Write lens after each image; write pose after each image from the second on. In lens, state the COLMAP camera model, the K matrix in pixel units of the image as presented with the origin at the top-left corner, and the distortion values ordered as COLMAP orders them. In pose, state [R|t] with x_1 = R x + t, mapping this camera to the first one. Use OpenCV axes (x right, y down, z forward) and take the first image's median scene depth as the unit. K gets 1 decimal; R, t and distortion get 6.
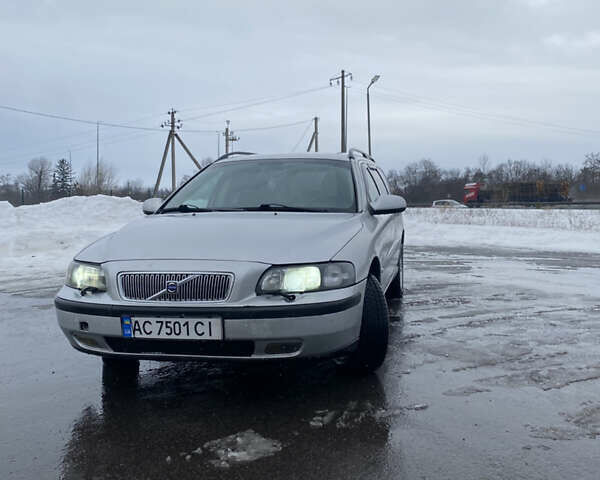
lens RADIAL K [[616.5, 0, 300.0], [0, 616.5, 240.0], [0, 0, 1]] dist [0.142089, -0.410069]
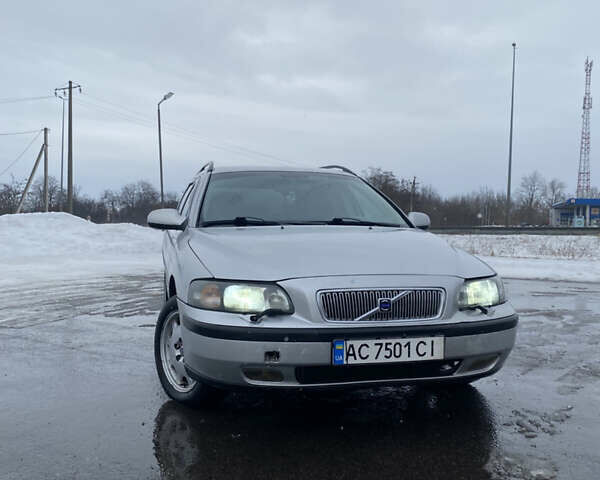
lens RADIAL K [[616.5, 0, 300.0], [0, 616.5, 240.0], [0, 0, 1]] dist [0.142089, -0.410069]
pose [[0.888629, 0.010522, 0.458507, -0.731115], [0.006291, 0.999363, -0.035126, 0.011864], [-0.458584, 0.034098, 0.887996, 0.247590]]
